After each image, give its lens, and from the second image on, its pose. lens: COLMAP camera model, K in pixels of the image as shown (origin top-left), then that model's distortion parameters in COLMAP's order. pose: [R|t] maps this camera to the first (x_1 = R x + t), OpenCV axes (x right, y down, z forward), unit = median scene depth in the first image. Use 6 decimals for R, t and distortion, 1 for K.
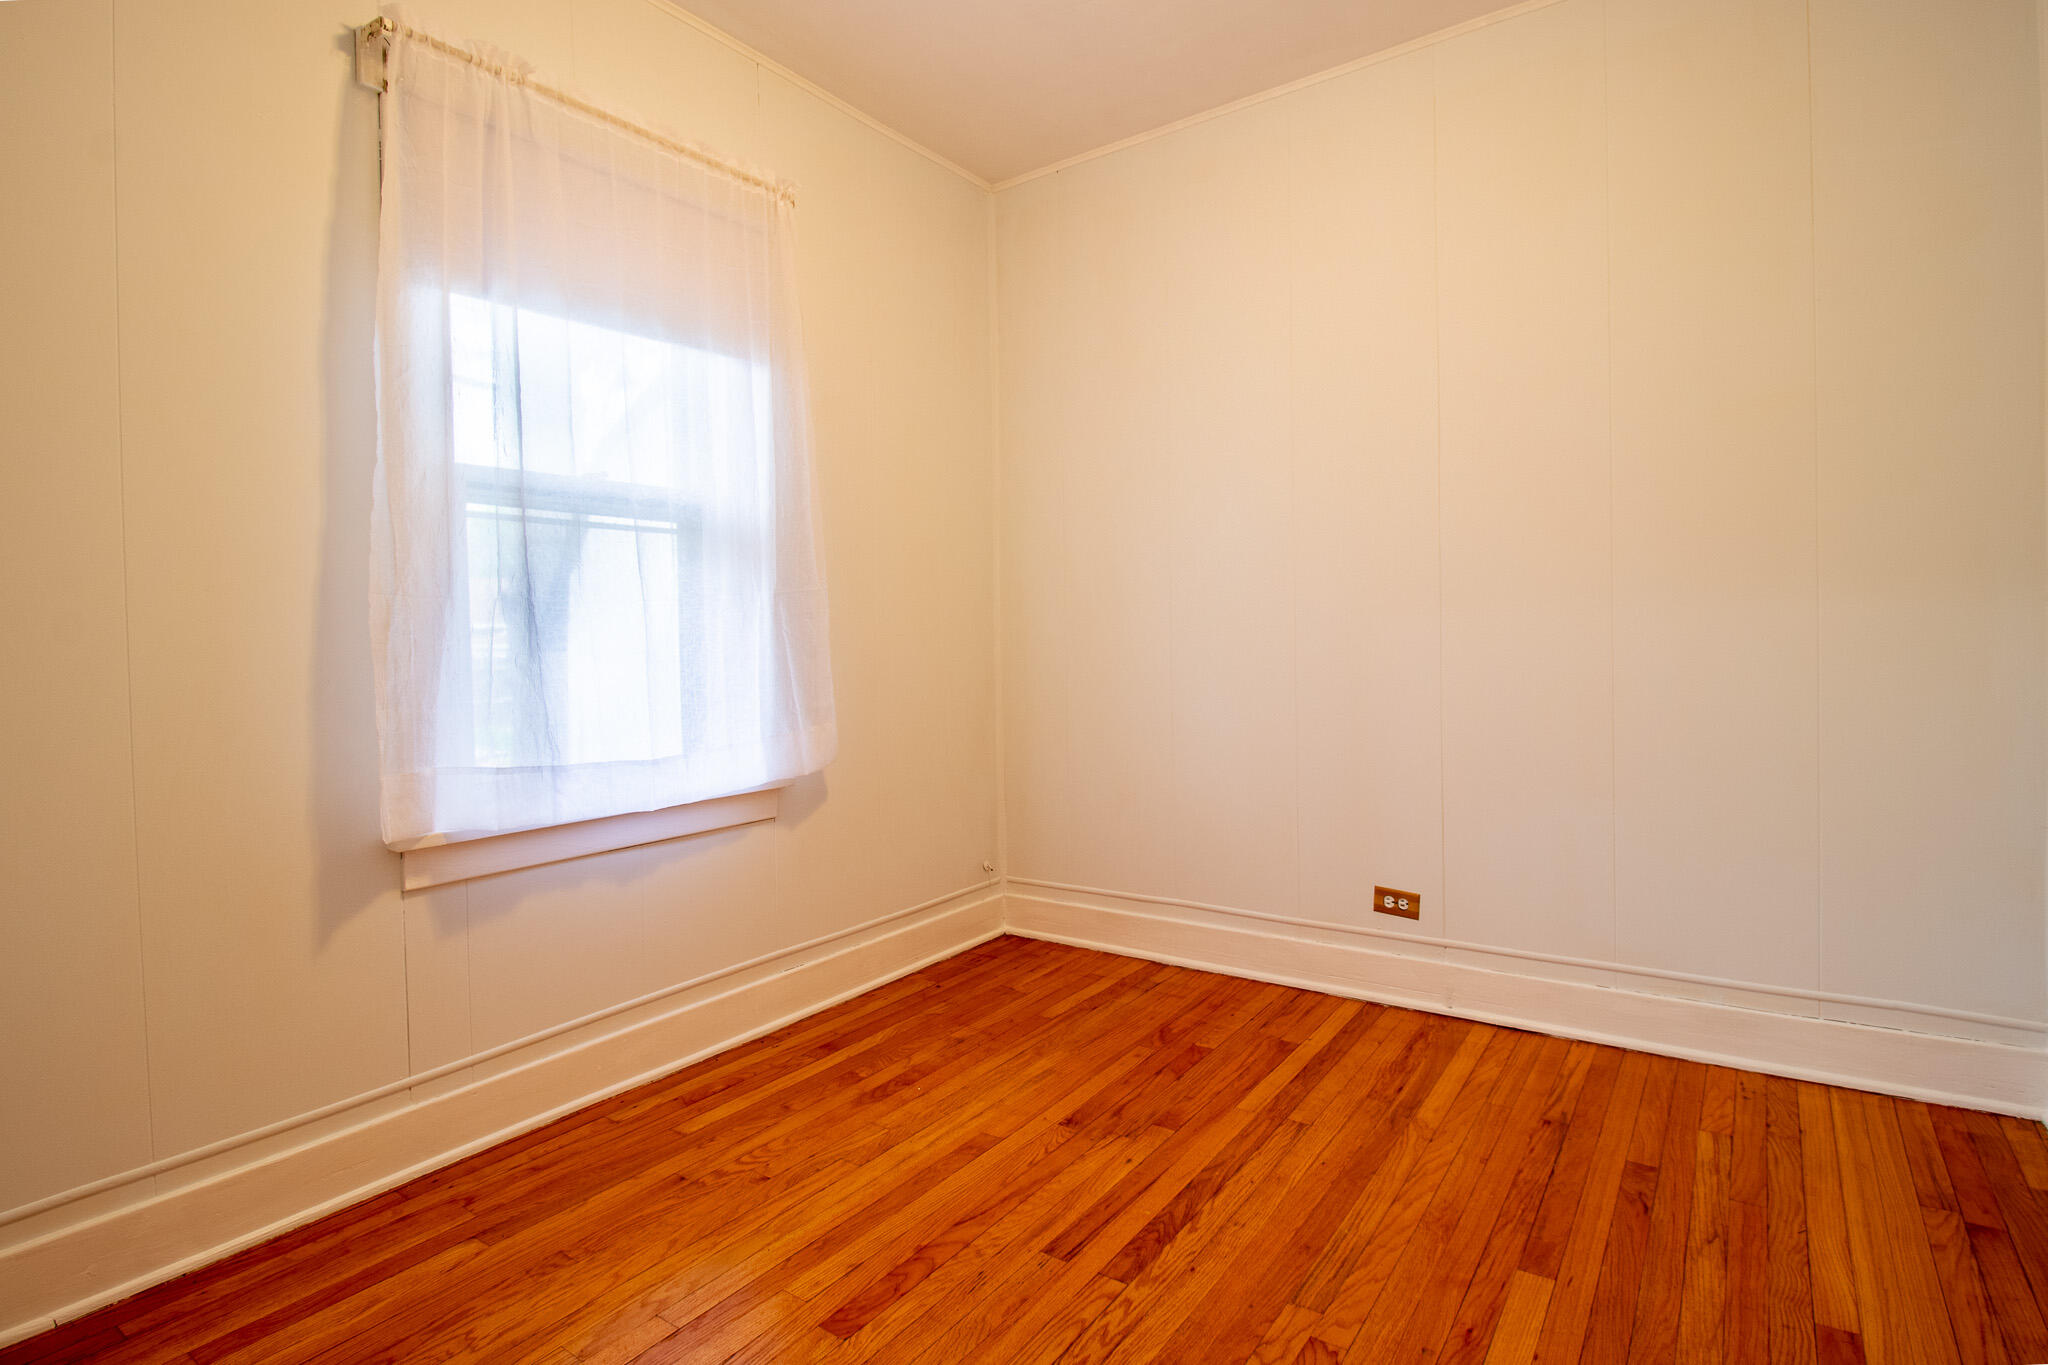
lens RADIAL K [[976.4, 0, 1057.1], [0, 976.4, 666.2], [0, 0, 1]] dist [0.000307, -0.012541]
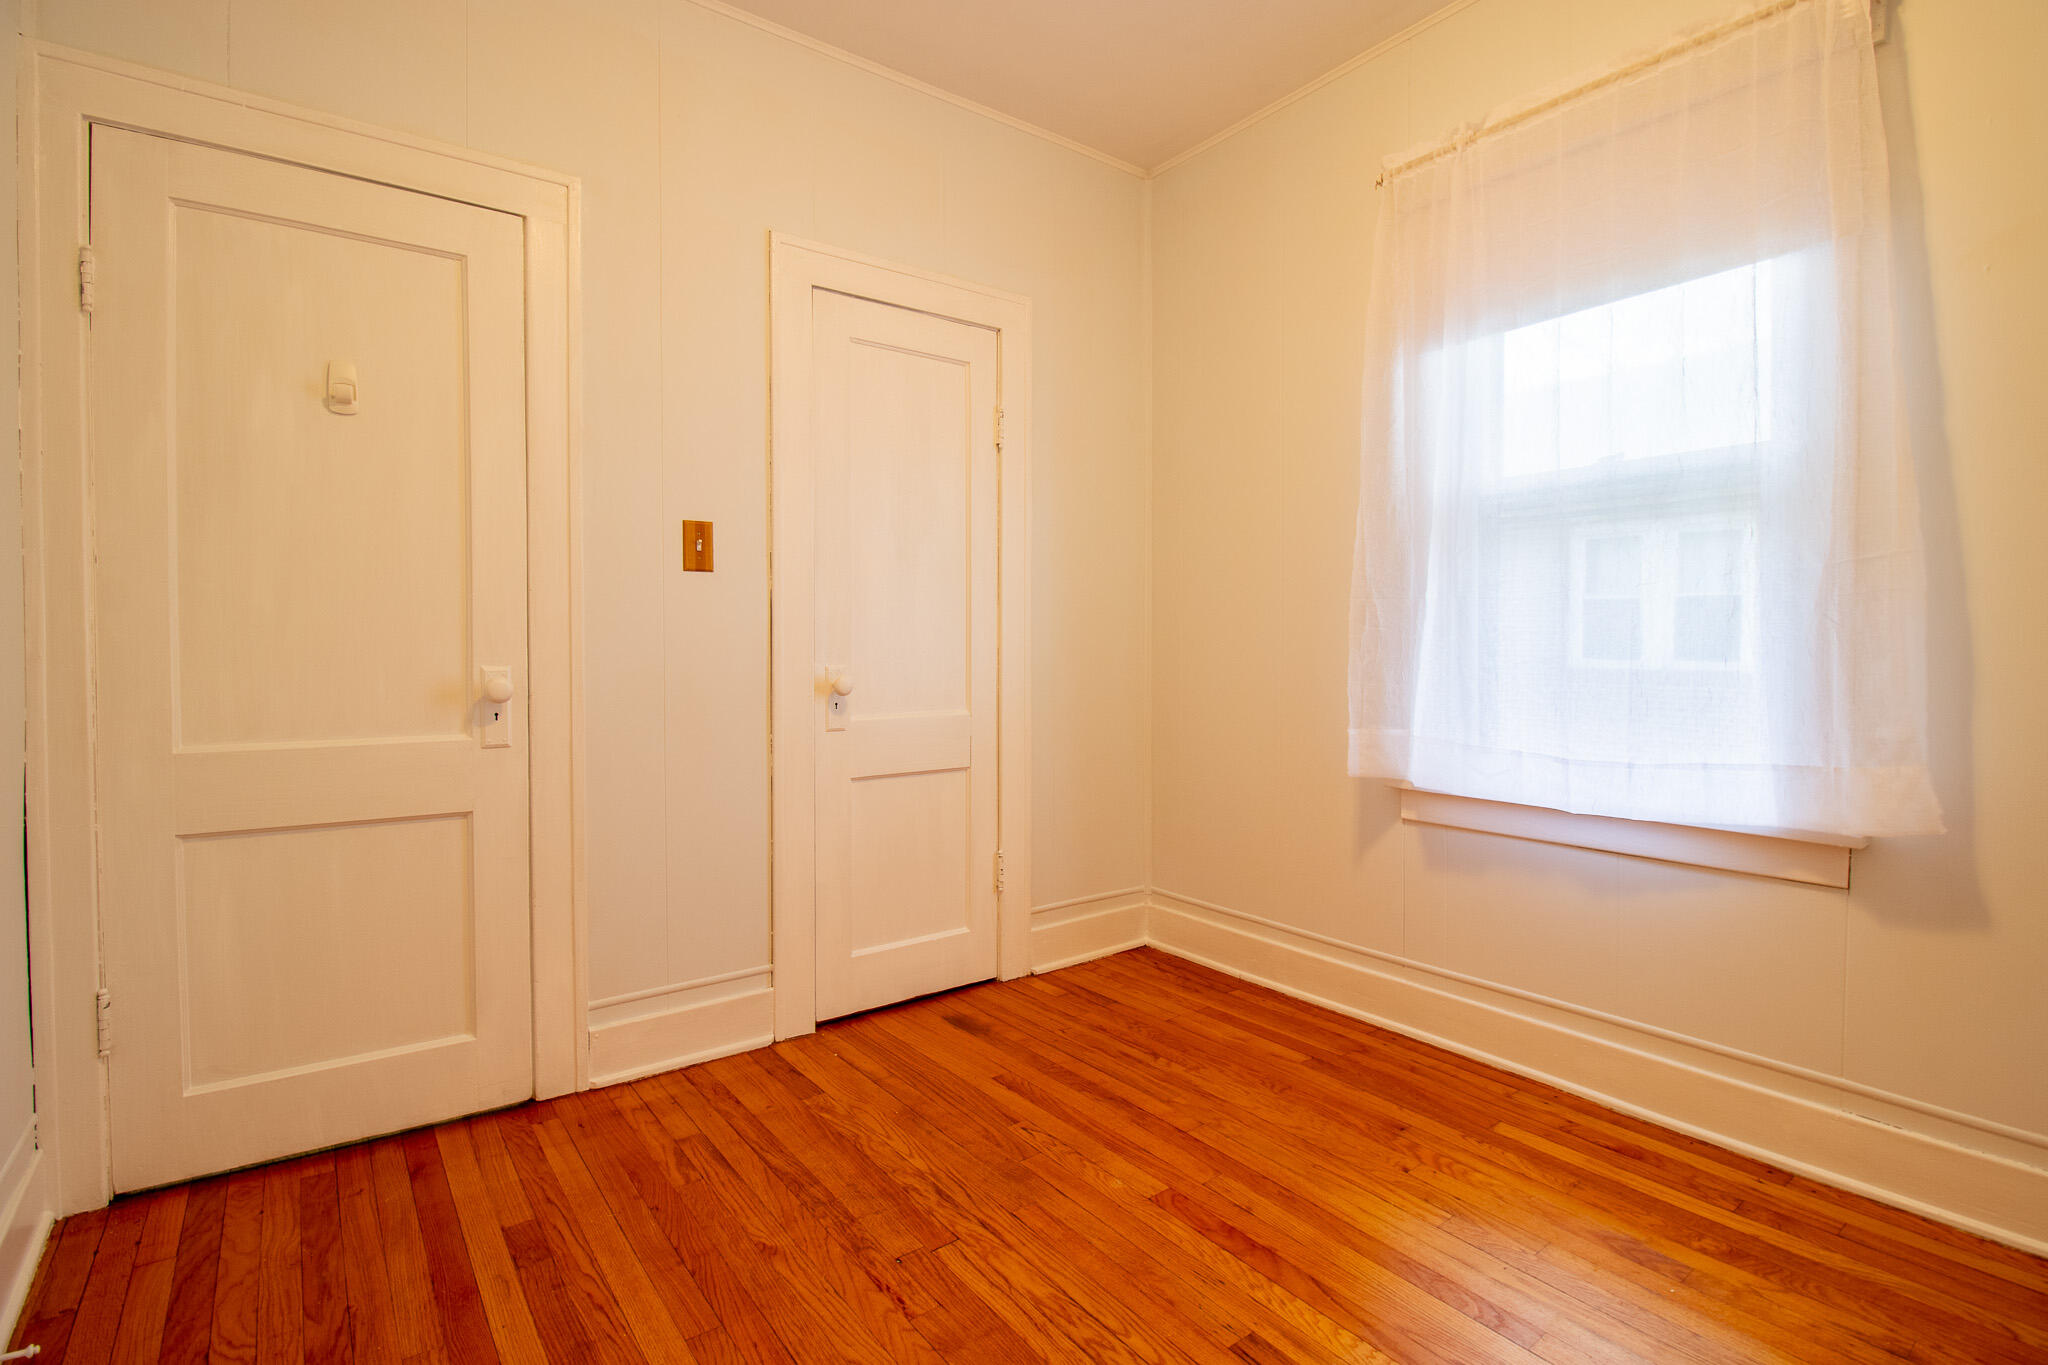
lens RADIAL K [[976.4, 0, 1057.1], [0, 976.4, 666.2], [0, 0, 1]] dist [0.000307, -0.012541]
pose [[-0.287192, 0.049122, -0.956613, 0.686240], [-0.017668, 0.998243, 0.056564, -0.041553], [0.957710, 0.033146, -0.285820, 0.855736]]
